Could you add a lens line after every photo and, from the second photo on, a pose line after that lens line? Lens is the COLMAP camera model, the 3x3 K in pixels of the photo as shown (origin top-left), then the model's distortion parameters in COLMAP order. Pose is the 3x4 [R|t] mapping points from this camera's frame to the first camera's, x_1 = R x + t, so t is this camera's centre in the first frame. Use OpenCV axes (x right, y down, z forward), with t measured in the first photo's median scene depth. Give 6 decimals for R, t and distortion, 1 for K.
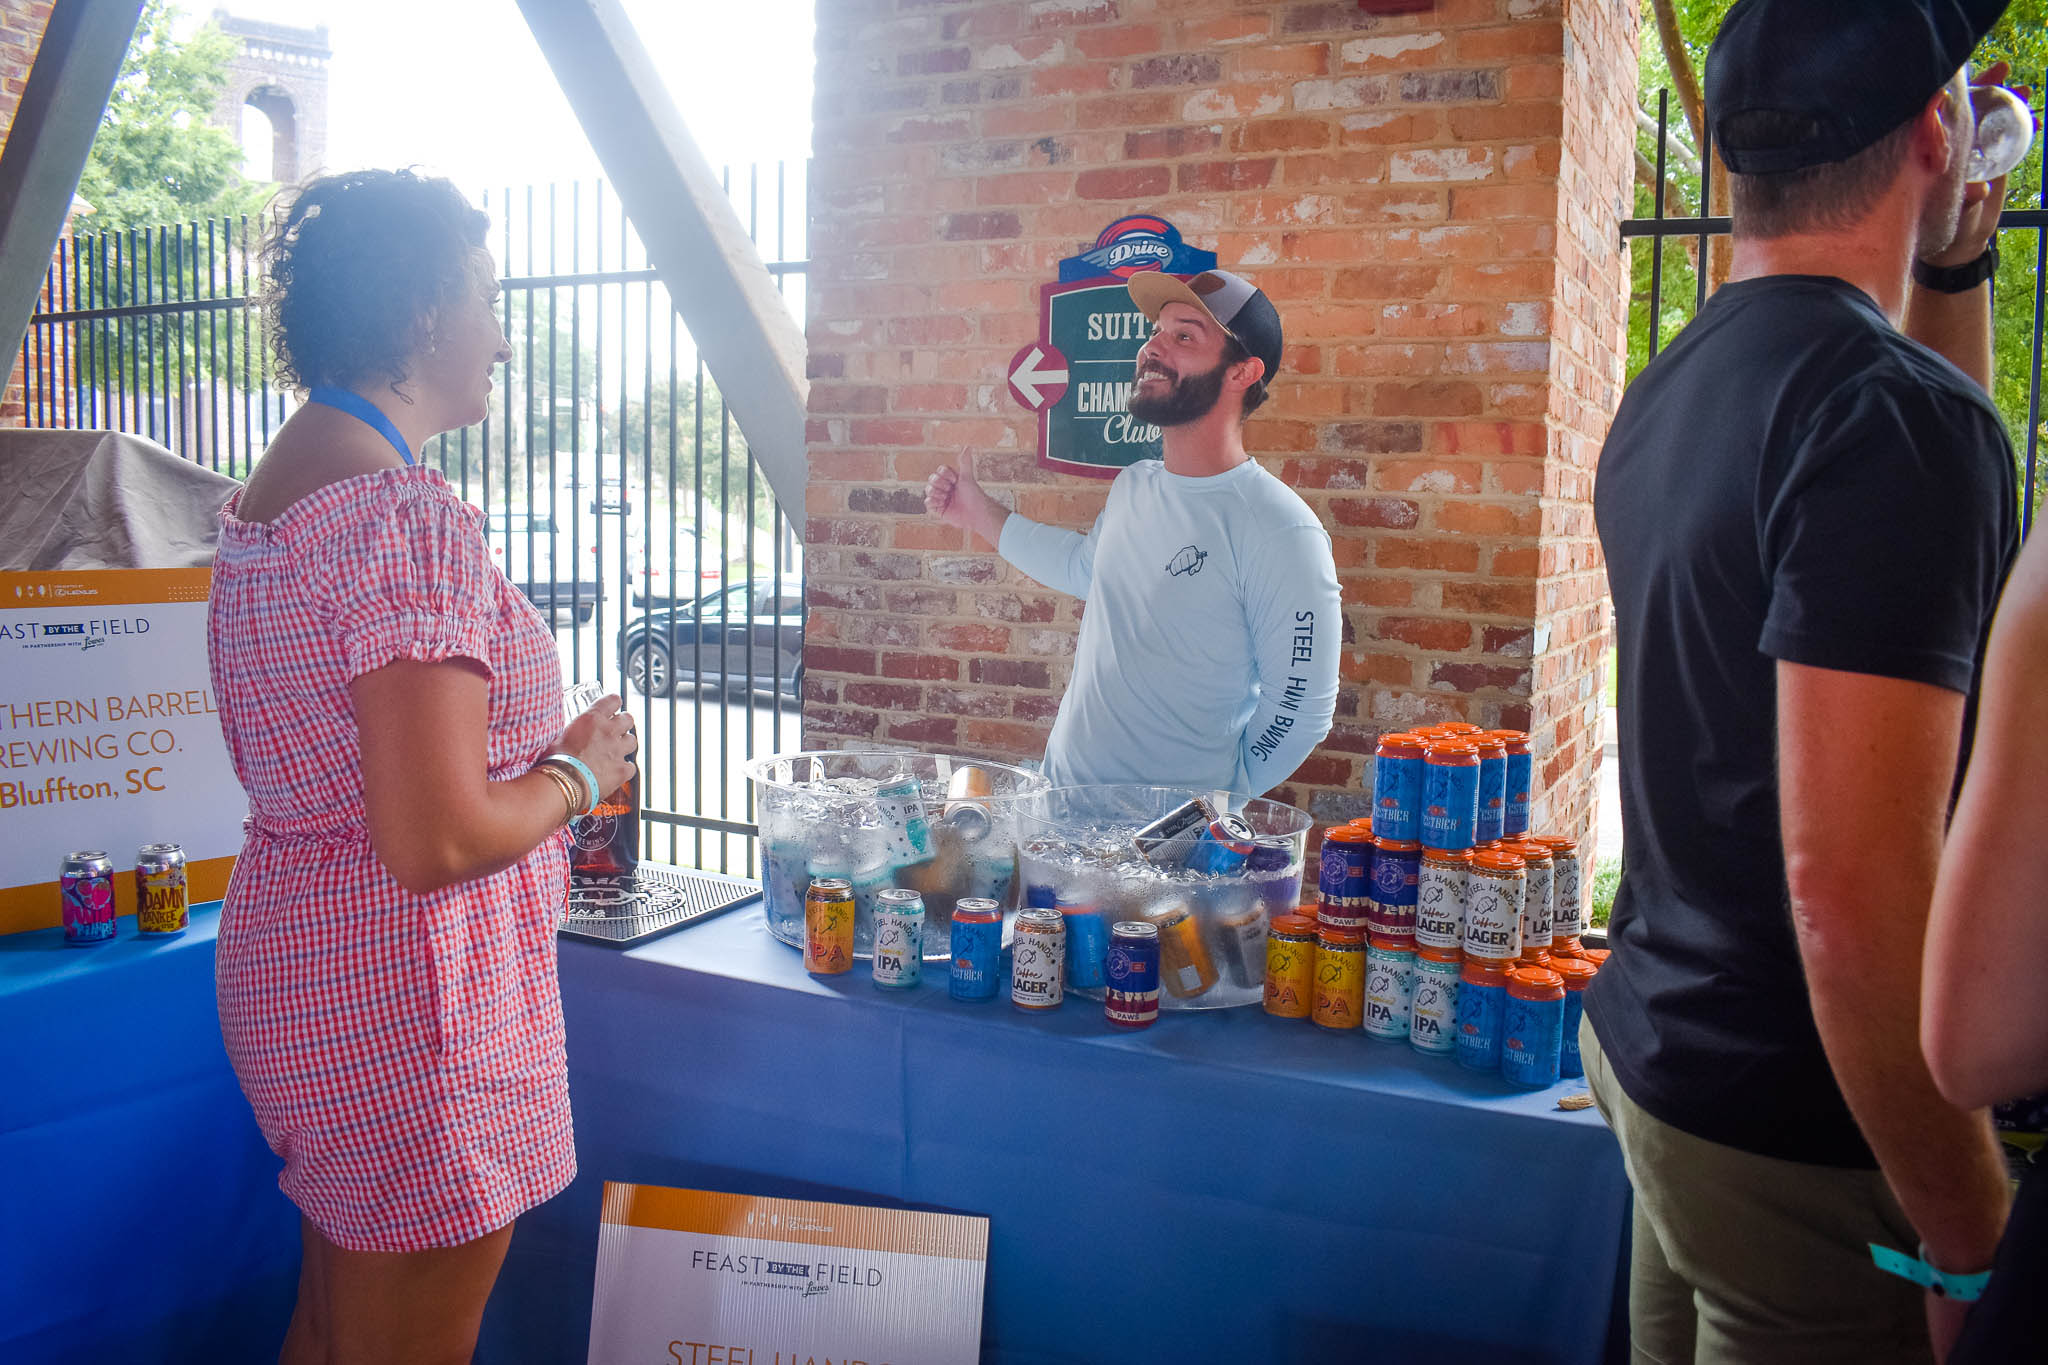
lens RADIAL K [[1583.6, 0, 1014.7], [0, 1583.6, 687.5], [0, 0, 1]] dist [-0.090524, 0.015774]
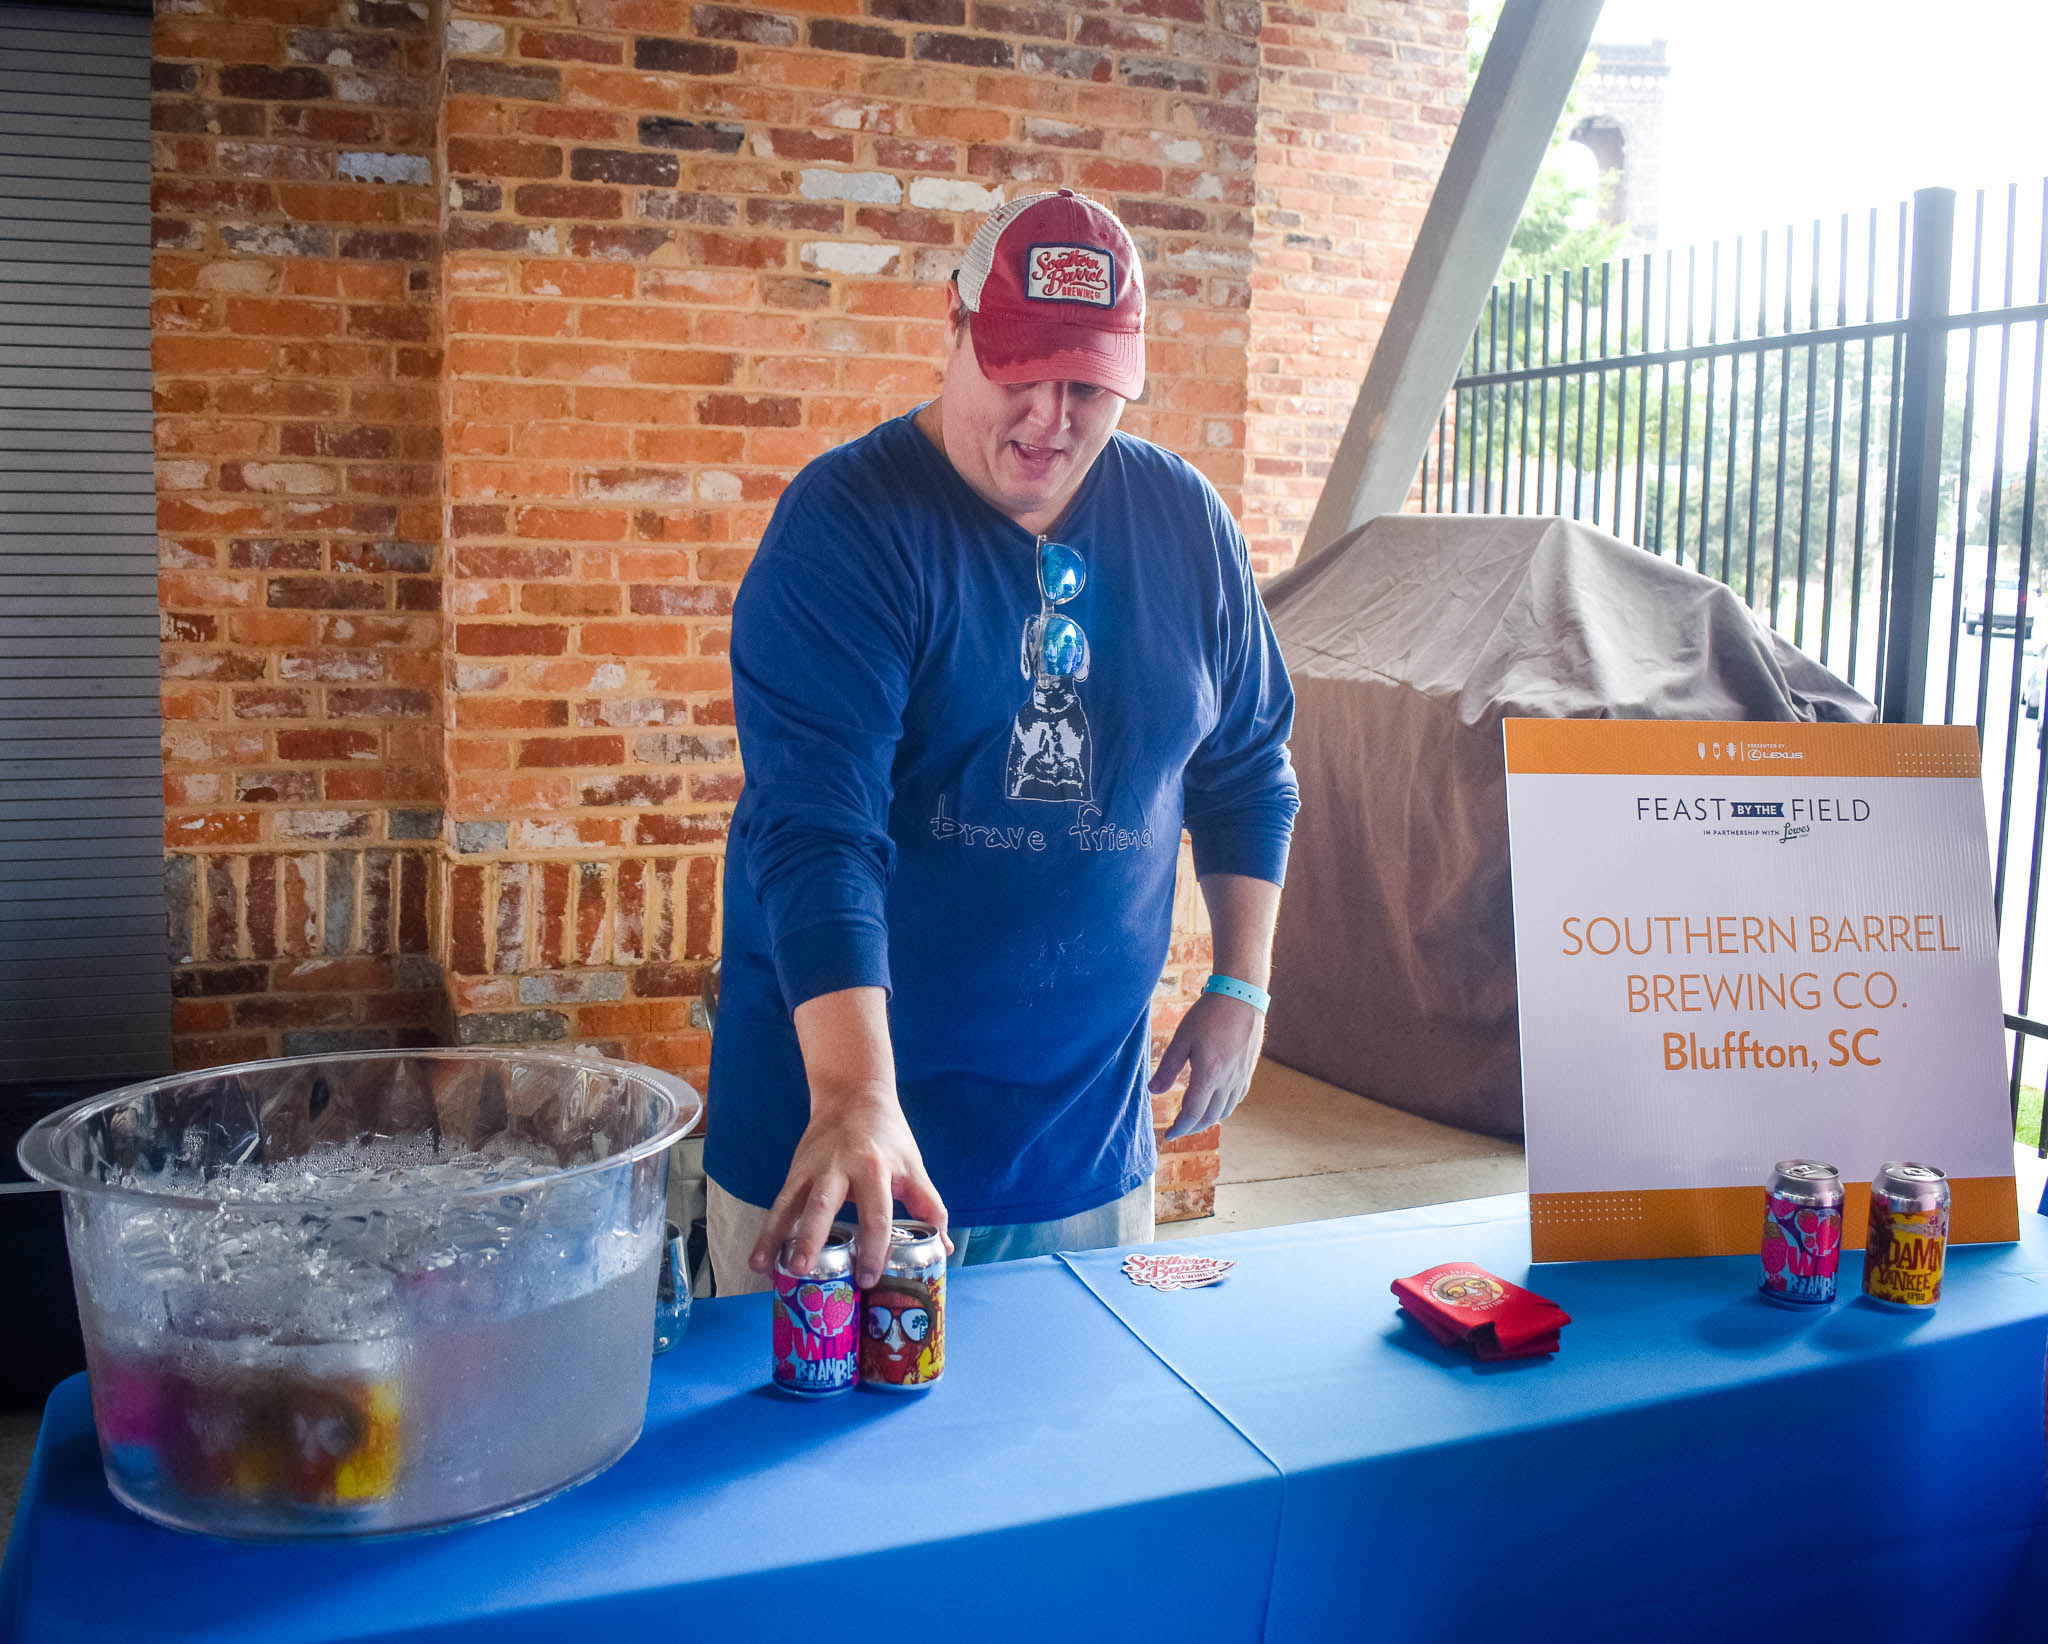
lens RADIAL K [[1798.3, 0, 1006.5], [0, 1798.3, 804.6], [0, 0, 1]] dist [-0.075379, 0.033831]
pose [[0.764261, 0.078426, -0.640121, -0.295313], [-0.080548, 0.996414, 0.025909, -0.026725], [0.639858, 0.031760, 0.767837, 0.151373]]
